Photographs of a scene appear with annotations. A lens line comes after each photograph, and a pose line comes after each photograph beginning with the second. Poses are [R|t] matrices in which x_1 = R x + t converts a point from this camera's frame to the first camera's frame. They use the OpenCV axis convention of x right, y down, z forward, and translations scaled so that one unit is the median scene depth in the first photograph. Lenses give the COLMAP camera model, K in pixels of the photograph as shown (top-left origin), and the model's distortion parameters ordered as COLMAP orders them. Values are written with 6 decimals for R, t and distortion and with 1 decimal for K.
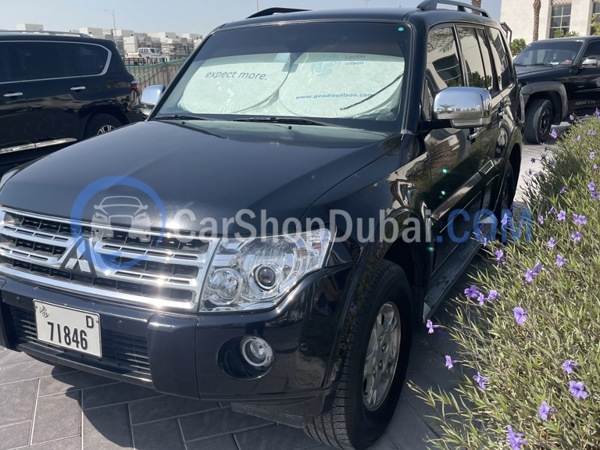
lens RADIAL K [[591.4, 0, 304.5], [0, 591.4, 223.4], [0, 0, 1]] dist [0.044790, -0.017816]
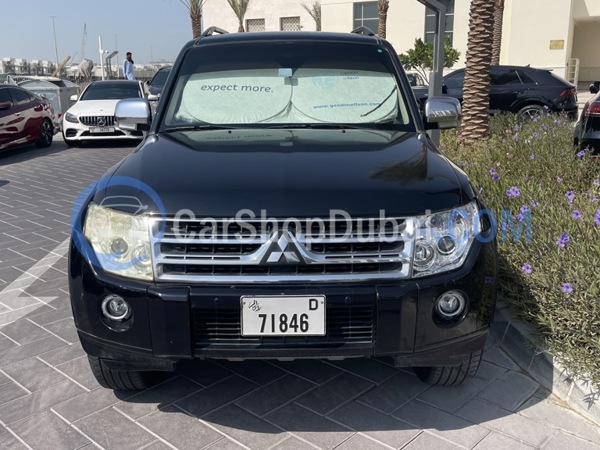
lens RADIAL K [[591.4, 0, 304.5], [0, 591.4, 223.4], [0, 0, 1]] dist [0.044790, -0.017816]
pose [[0.889184, -0.099345, 0.446635, -0.820564], [0.114215, 0.993435, -0.006416, 0.019784], [-0.443066, 0.056717, 0.894693, 0.011341]]
